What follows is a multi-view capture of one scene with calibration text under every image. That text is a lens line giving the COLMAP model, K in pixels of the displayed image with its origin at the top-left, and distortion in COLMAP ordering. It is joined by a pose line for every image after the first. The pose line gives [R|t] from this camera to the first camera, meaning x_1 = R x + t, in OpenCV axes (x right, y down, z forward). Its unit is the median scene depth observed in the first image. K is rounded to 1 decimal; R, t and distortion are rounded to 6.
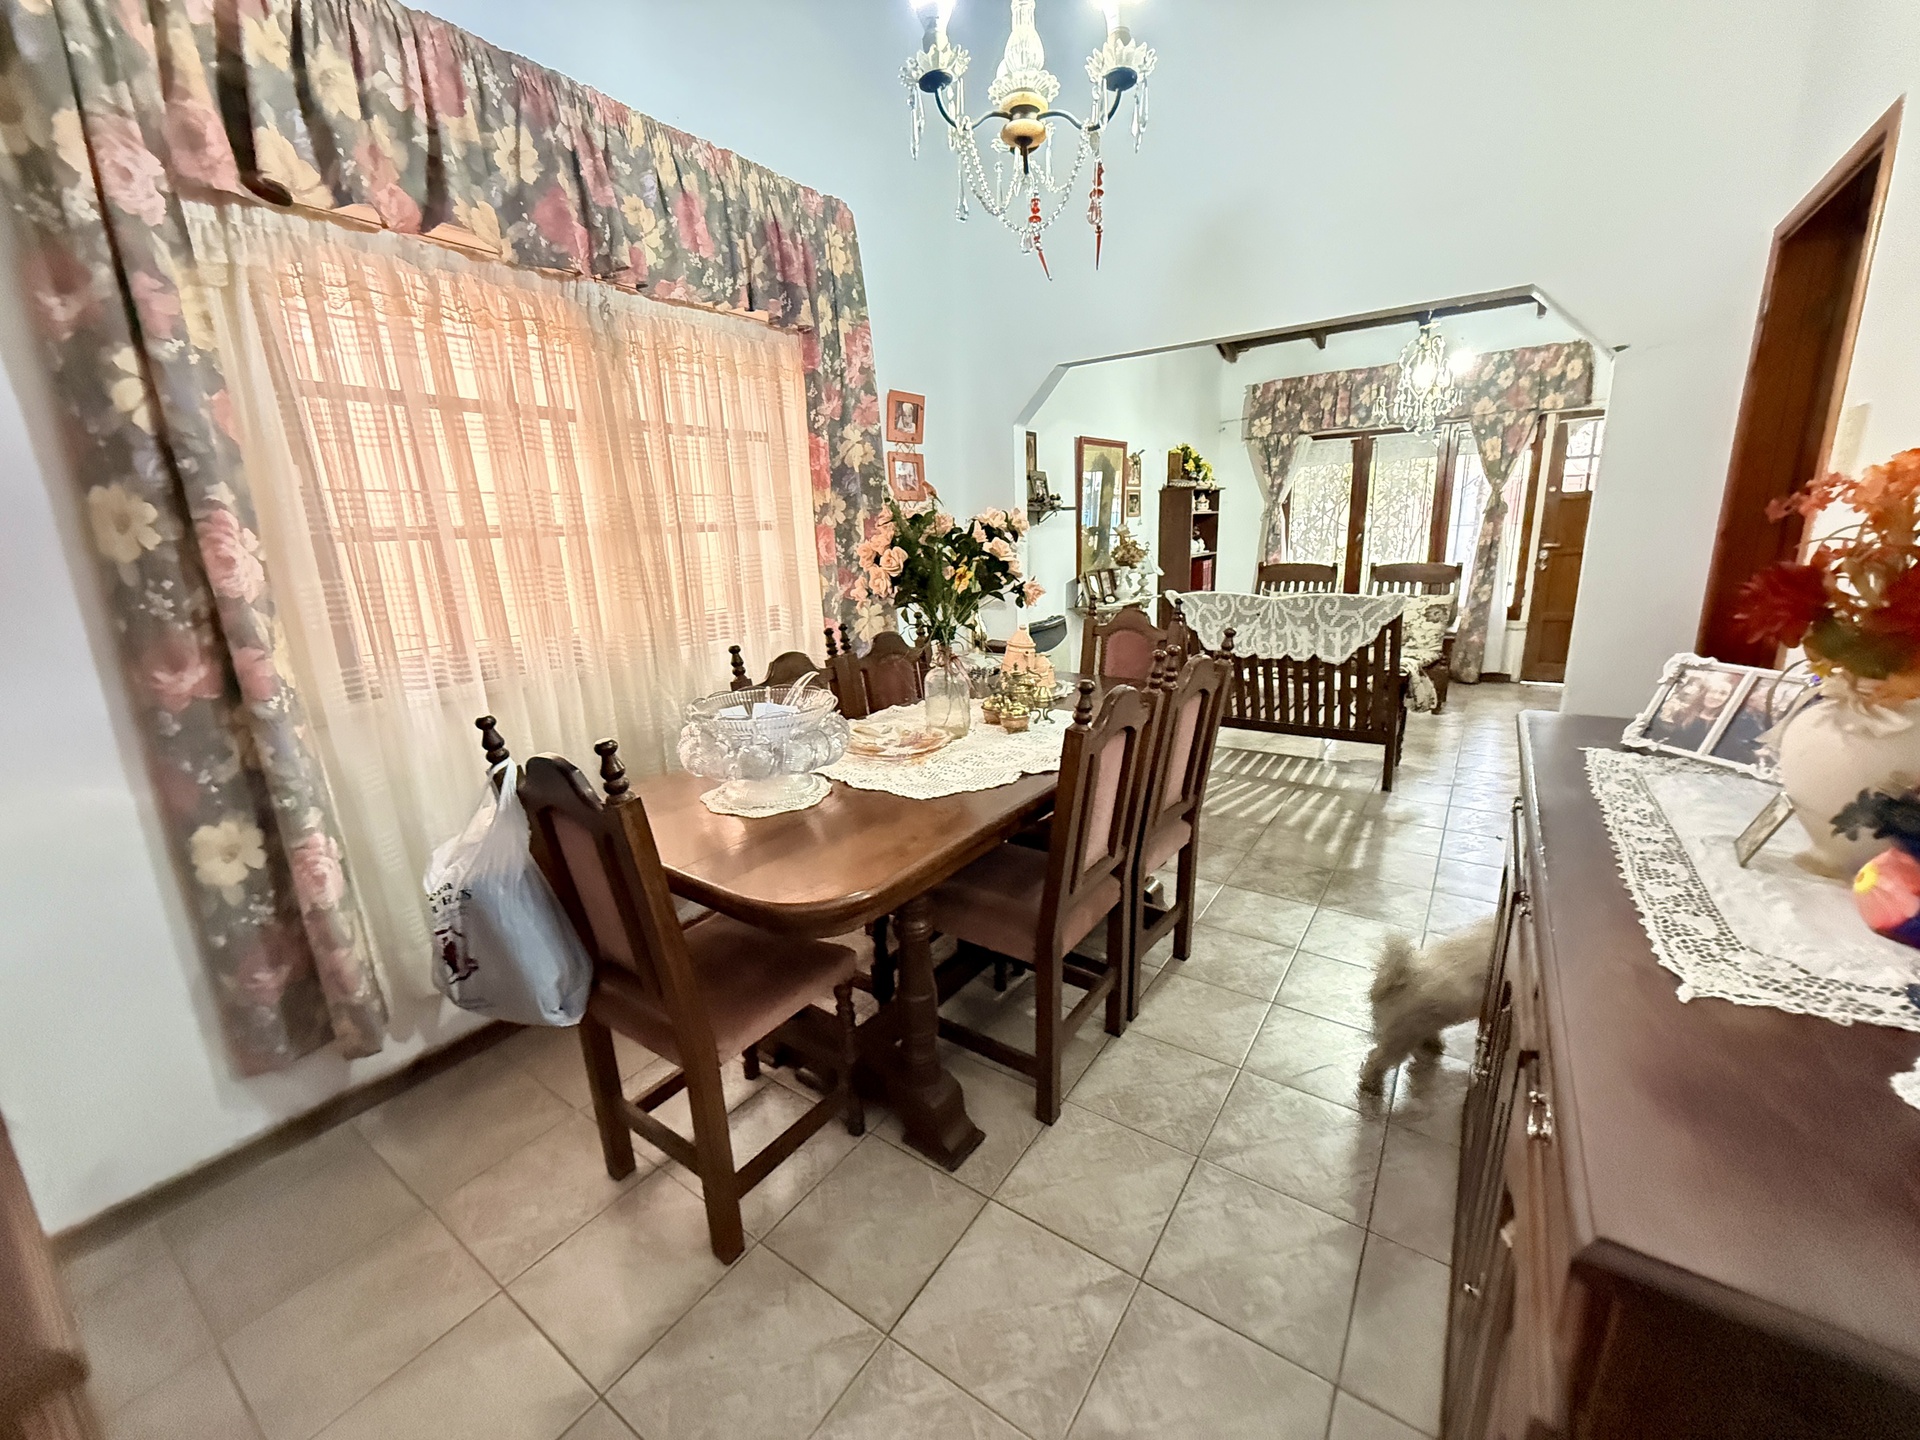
lens RADIAL K [[763.8, 0, 964.4], [0, 763.8, 721.5], [0, 0, 1]] dist [-0.000100, -0.000335]
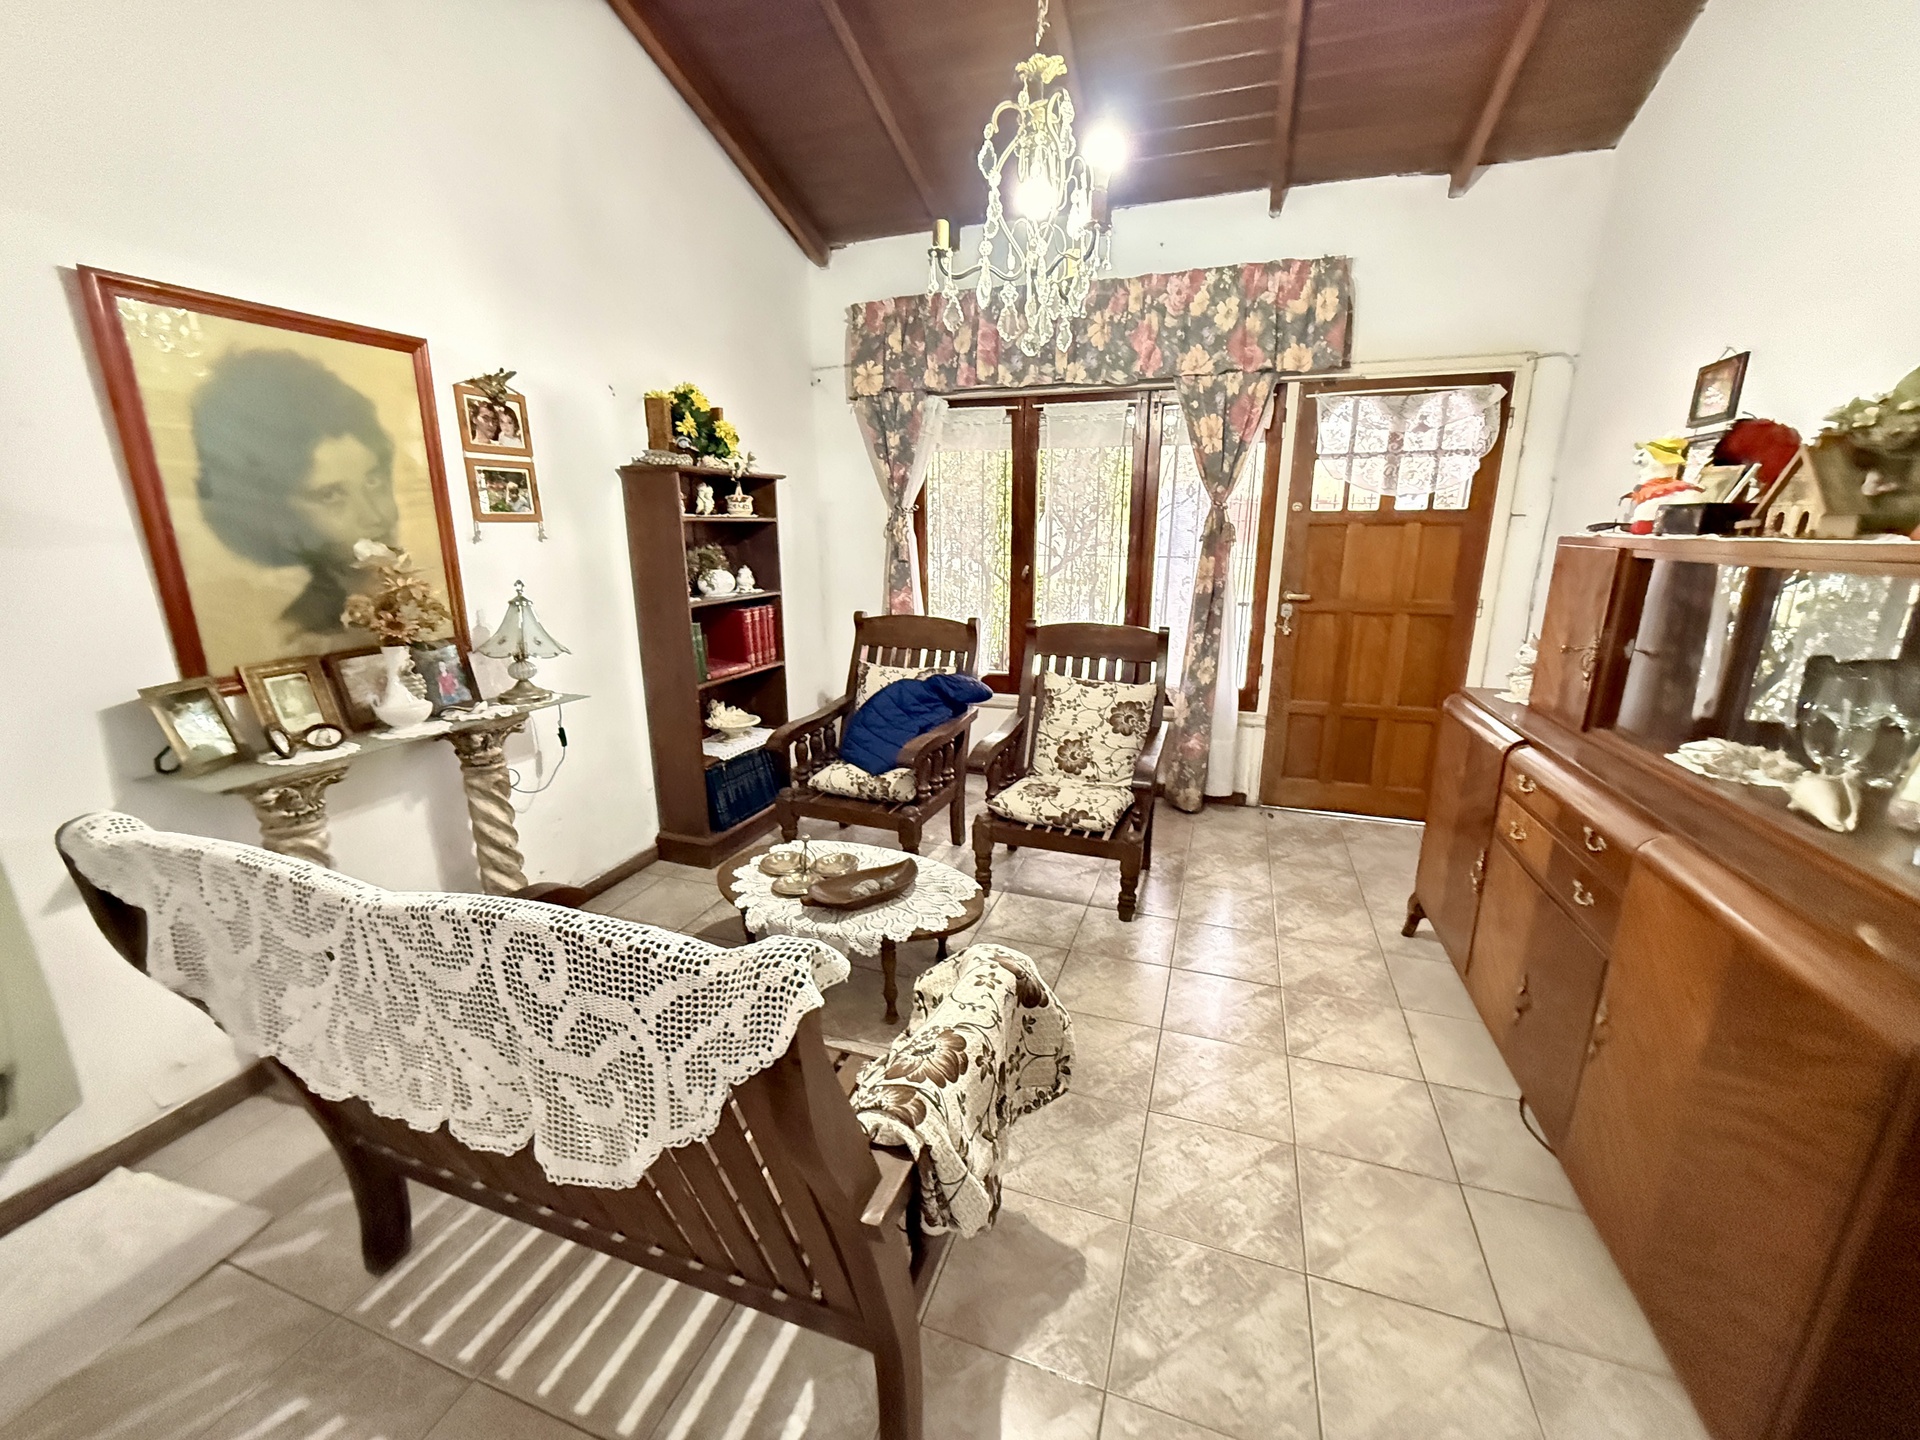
lens RADIAL K [[763.8, 0, 966.2], [0, 763.8, 718.6], [0, 0, 1]] dist [-0.000100, -0.000335]
pose [[0.962874, -0.024539, 0.268833, 0.334325], [0.026084, 0.999657, -0.002175, -0.135322], [-0.268688, 0.009106, 0.963184, 0.467588]]
